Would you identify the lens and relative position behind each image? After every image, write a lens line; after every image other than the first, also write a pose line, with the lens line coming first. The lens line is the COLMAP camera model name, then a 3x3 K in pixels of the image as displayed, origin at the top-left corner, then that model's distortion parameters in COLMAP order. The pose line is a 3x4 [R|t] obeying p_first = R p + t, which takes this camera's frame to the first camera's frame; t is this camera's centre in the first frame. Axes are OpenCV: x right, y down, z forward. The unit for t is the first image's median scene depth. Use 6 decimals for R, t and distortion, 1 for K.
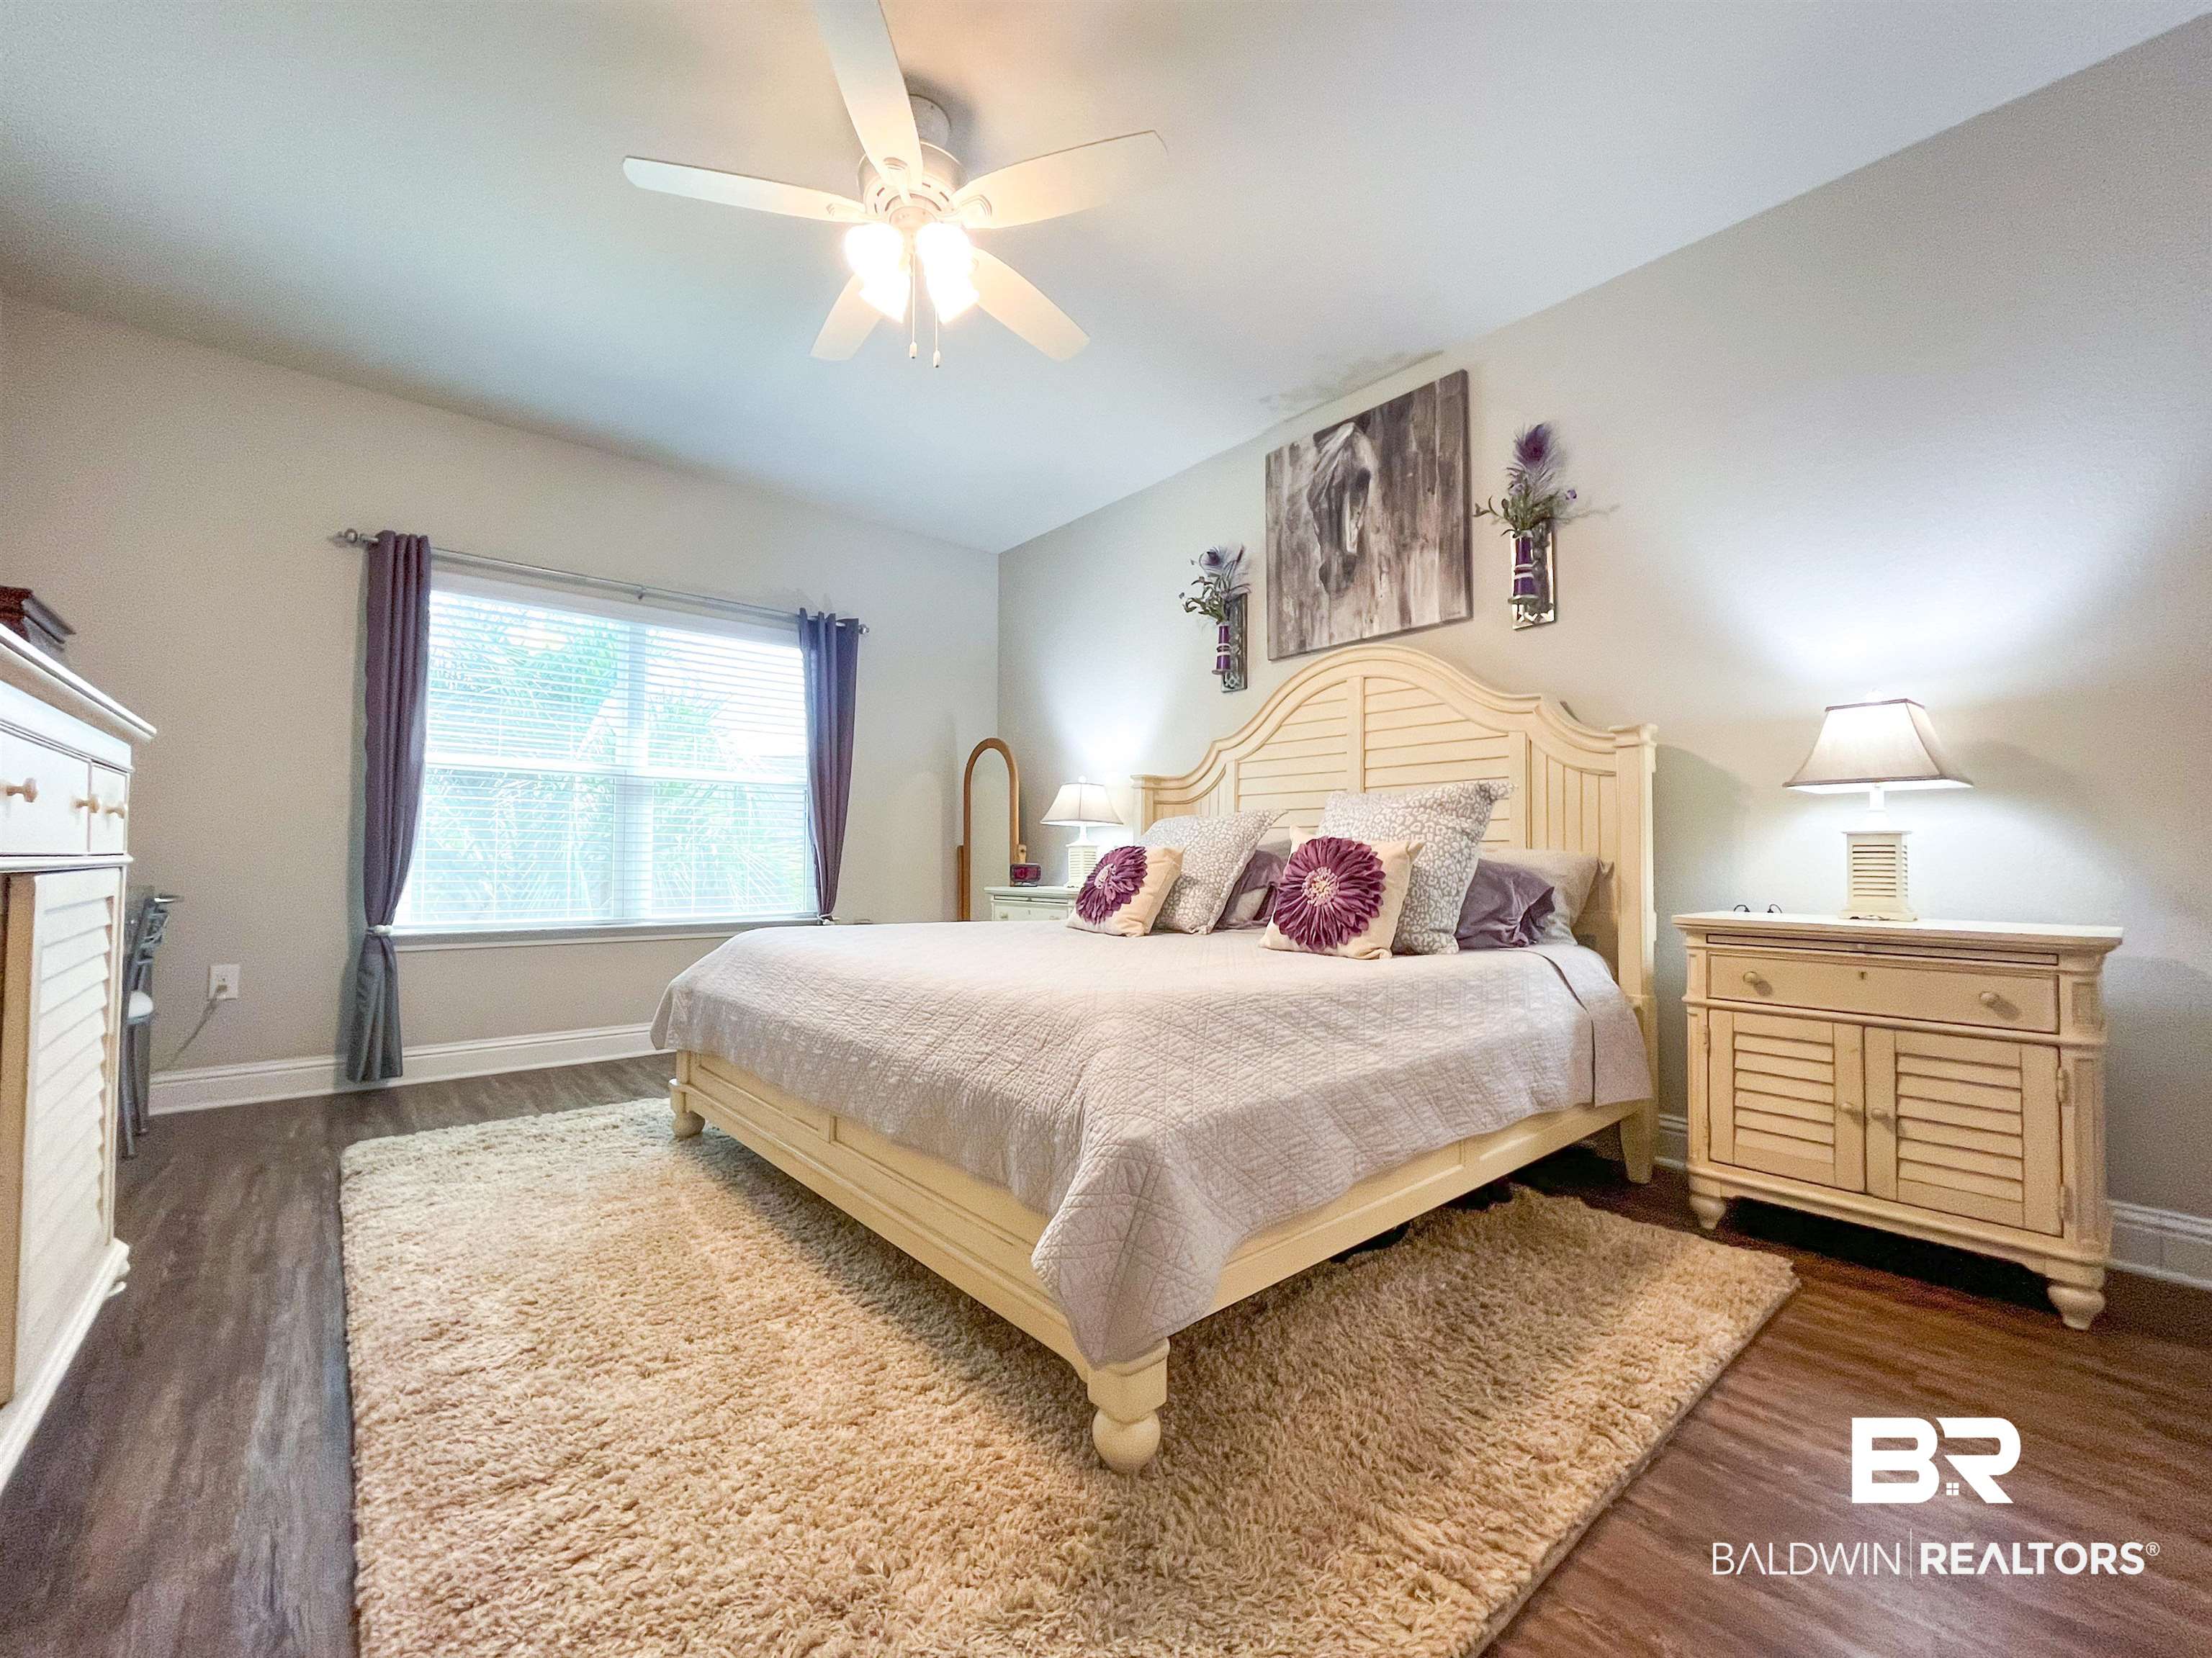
lens RADIAL K [[903.2, 0, 1132.1], [0, 903.2, 840.9], [0, 0, 1]] dist [-0.003280, 0.000354]
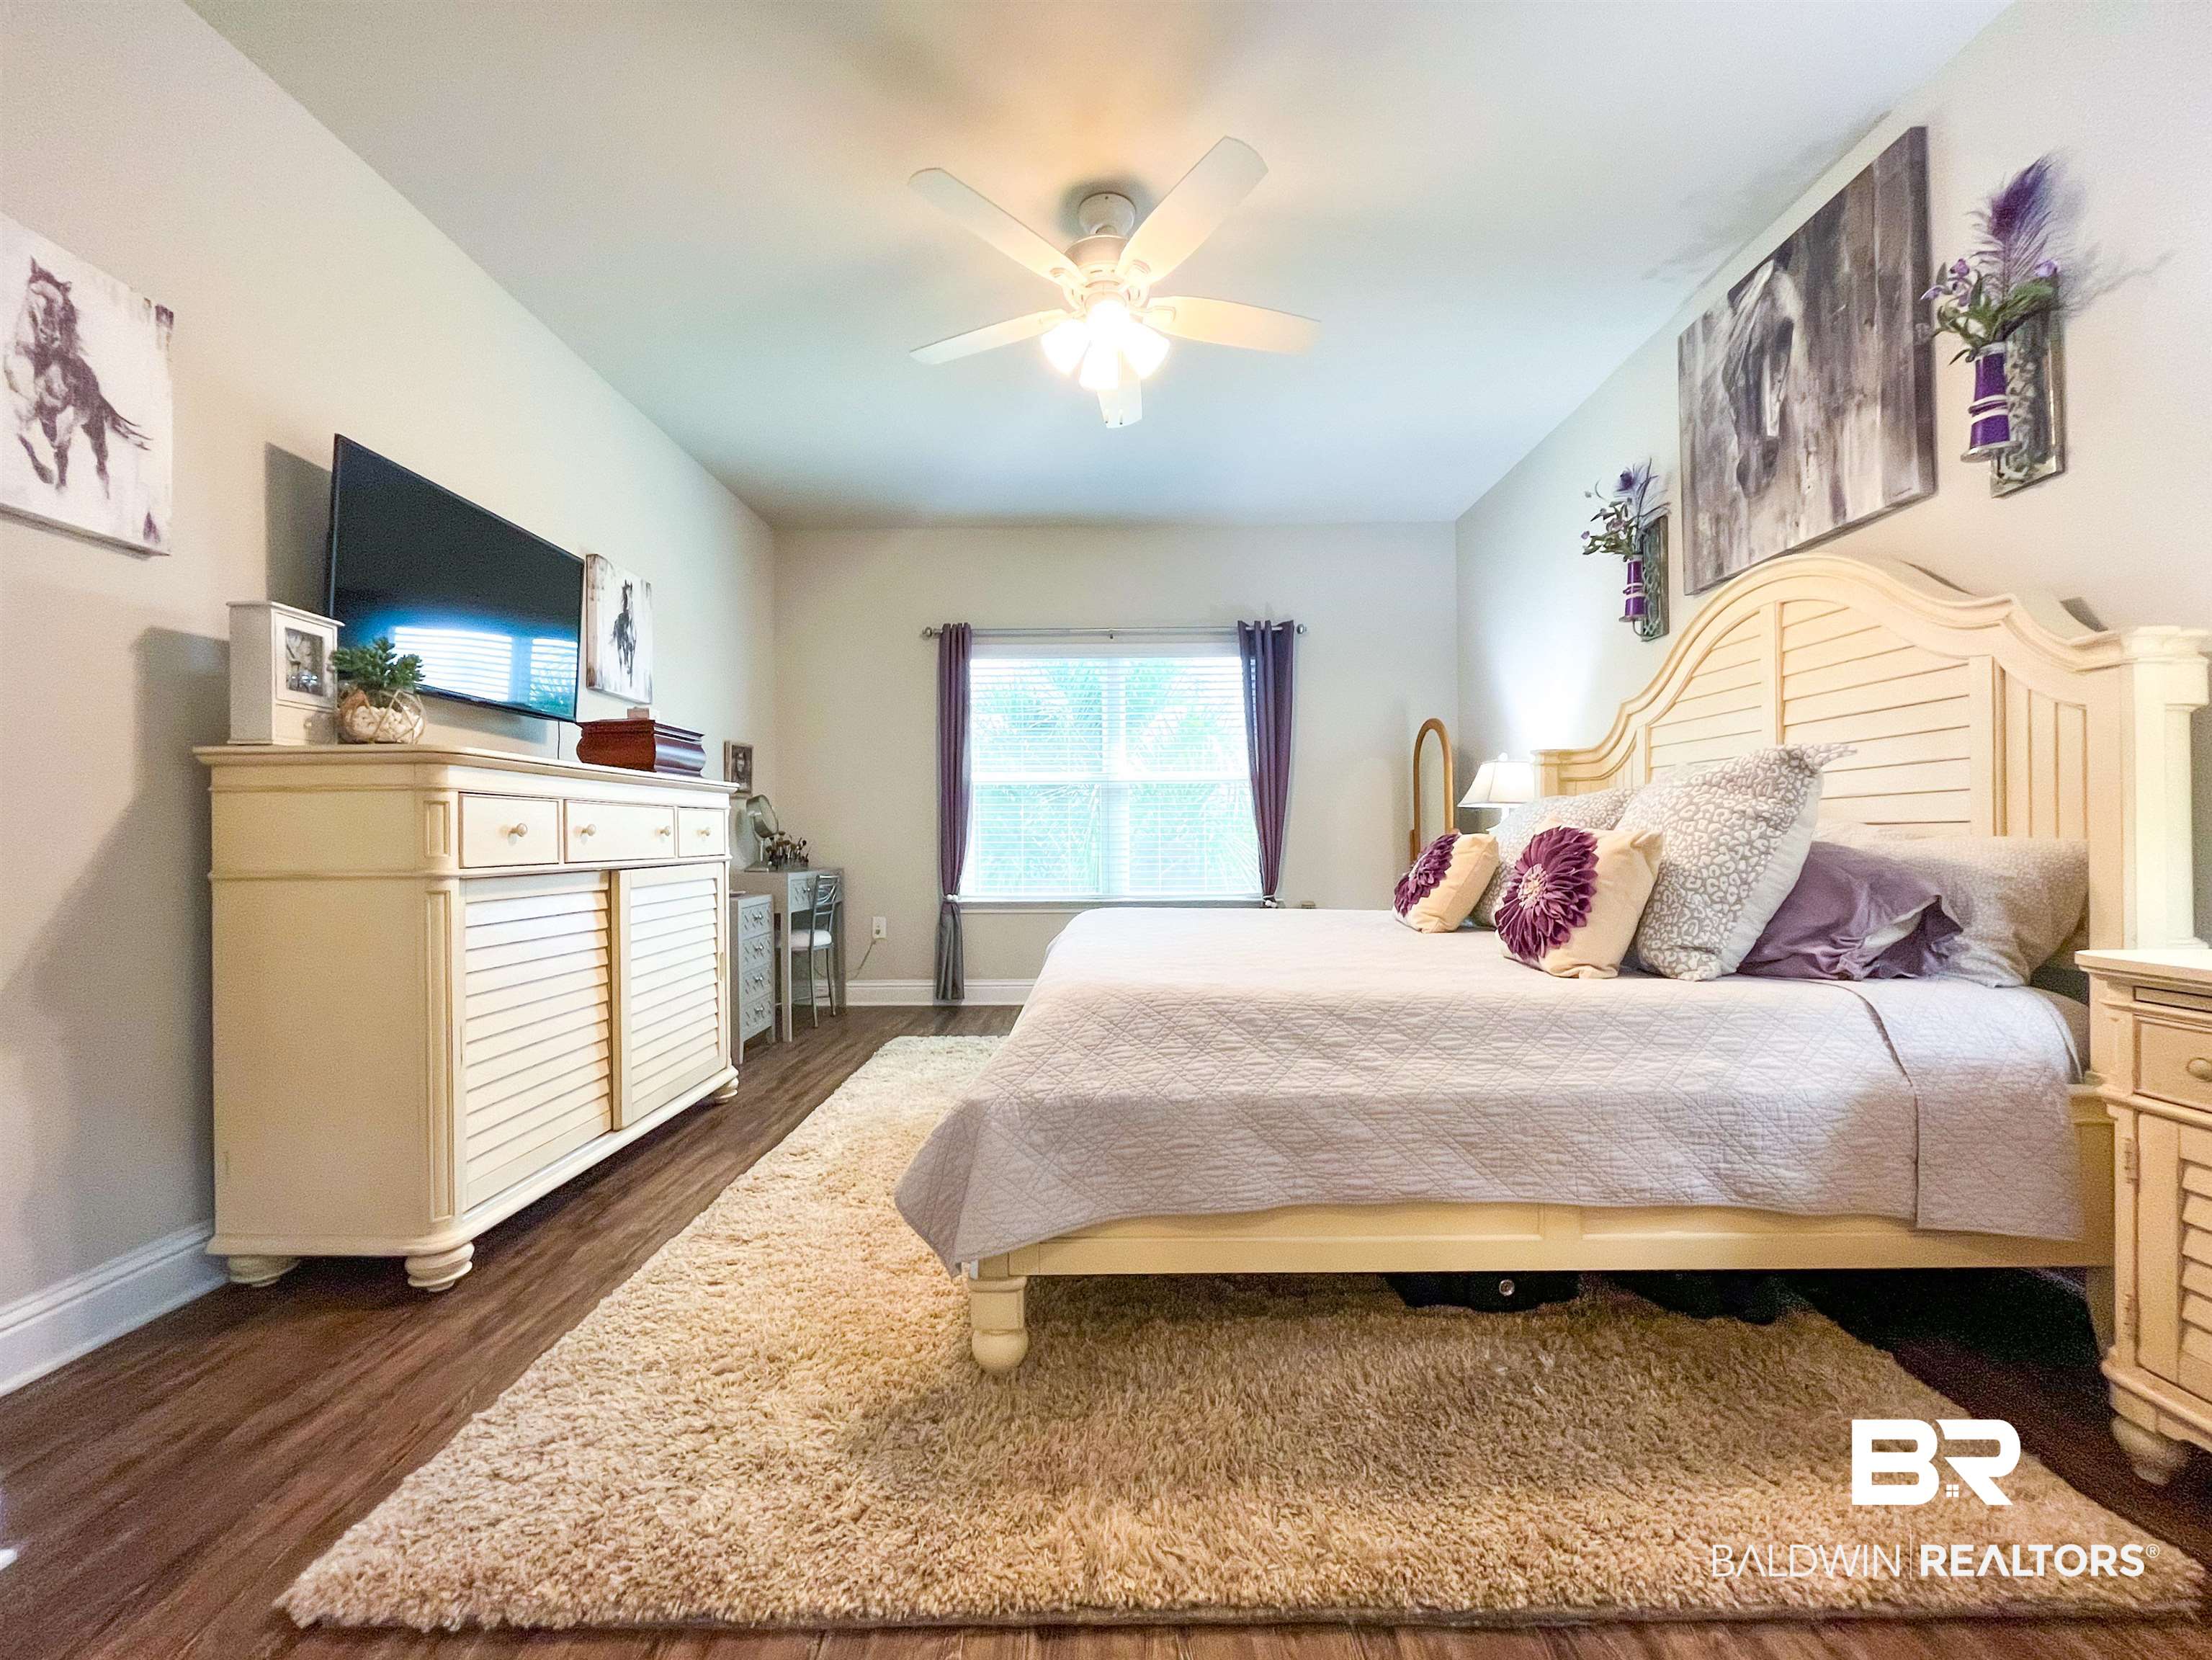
lens RADIAL K [[903.4, 0, 1126.5], [0, 903.4, 837.3], [0, 0, 1]] dist [-0.003280, 0.000354]
pose [[0.754466, -0.010272, -0.656259, 0.321727], [0.024871, 0.999607, 0.012947, -0.010723], [0.655868, -0.026090, 0.754425, 0.077324]]
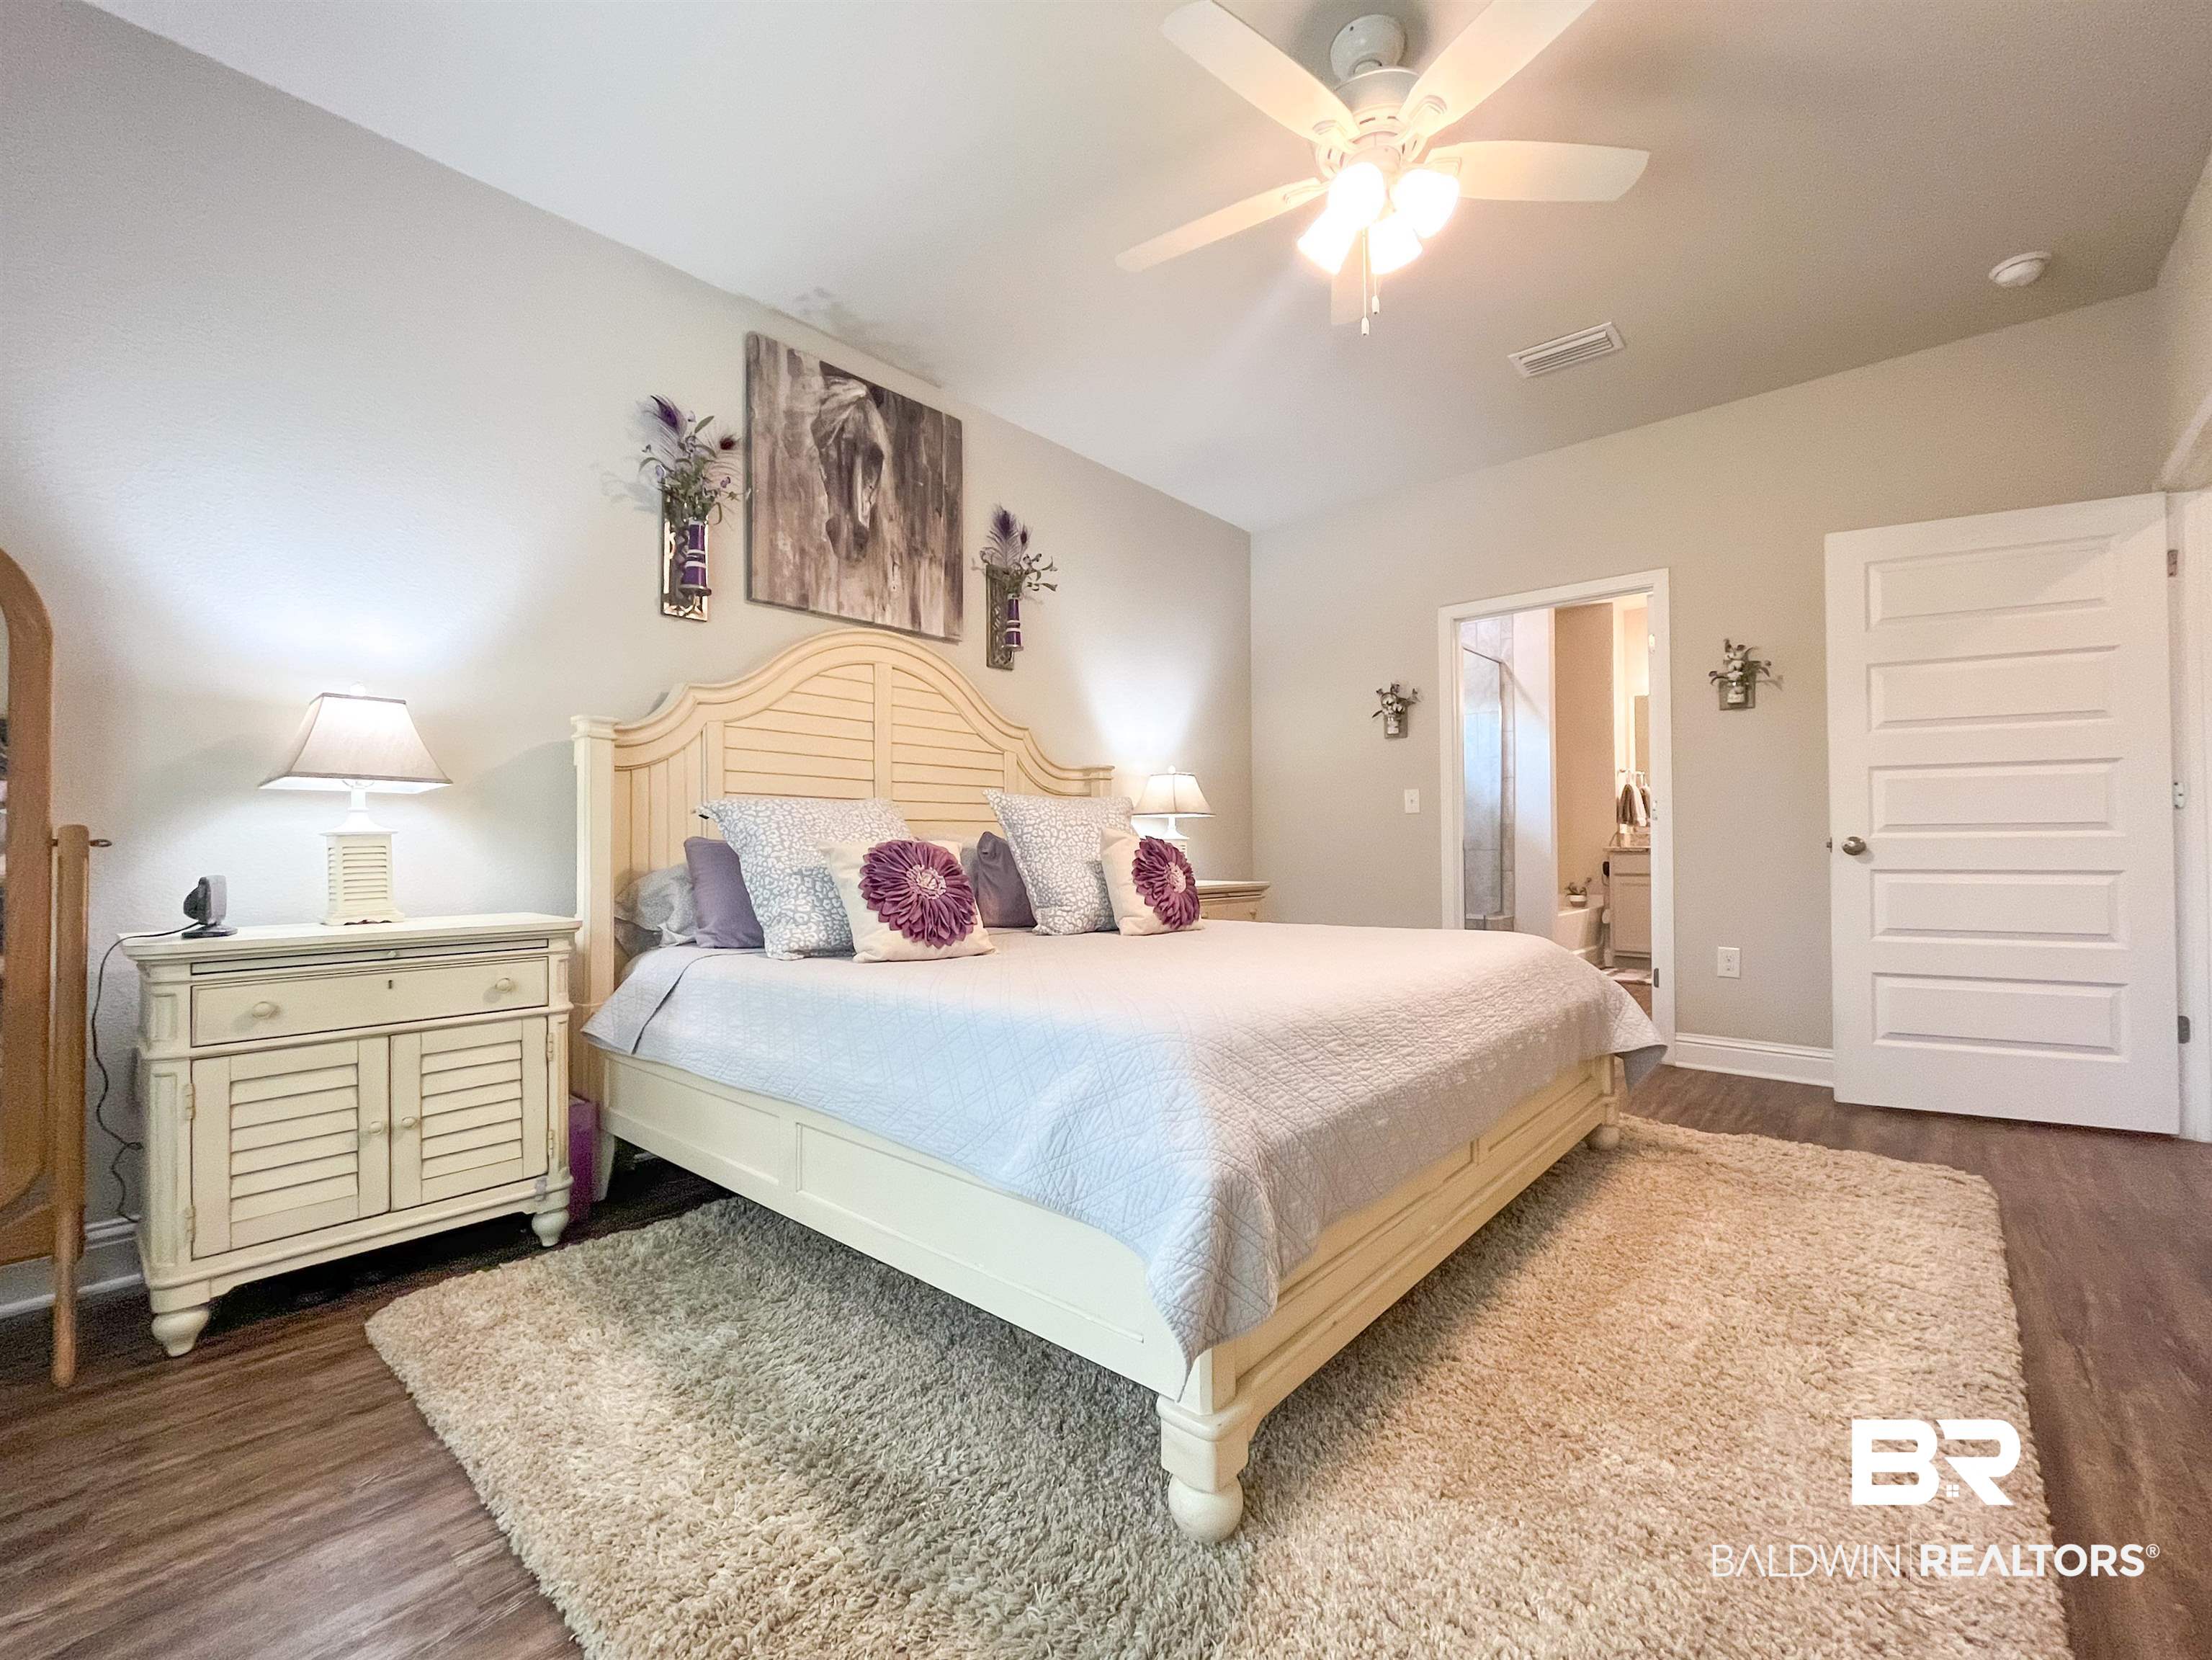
lens RADIAL K [[954.5, 0, 1127.6], [0, 954.5, 814.6], [0, 0, 1]] dist [-0.003928, 0.000678]
pose [[-0.151212, 0.039134, 0.987726, -0.734621], [-0.006985, 0.999149, -0.040656, 0.011968], [-0.988477, -0.013047, -0.150810, 0.866494]]
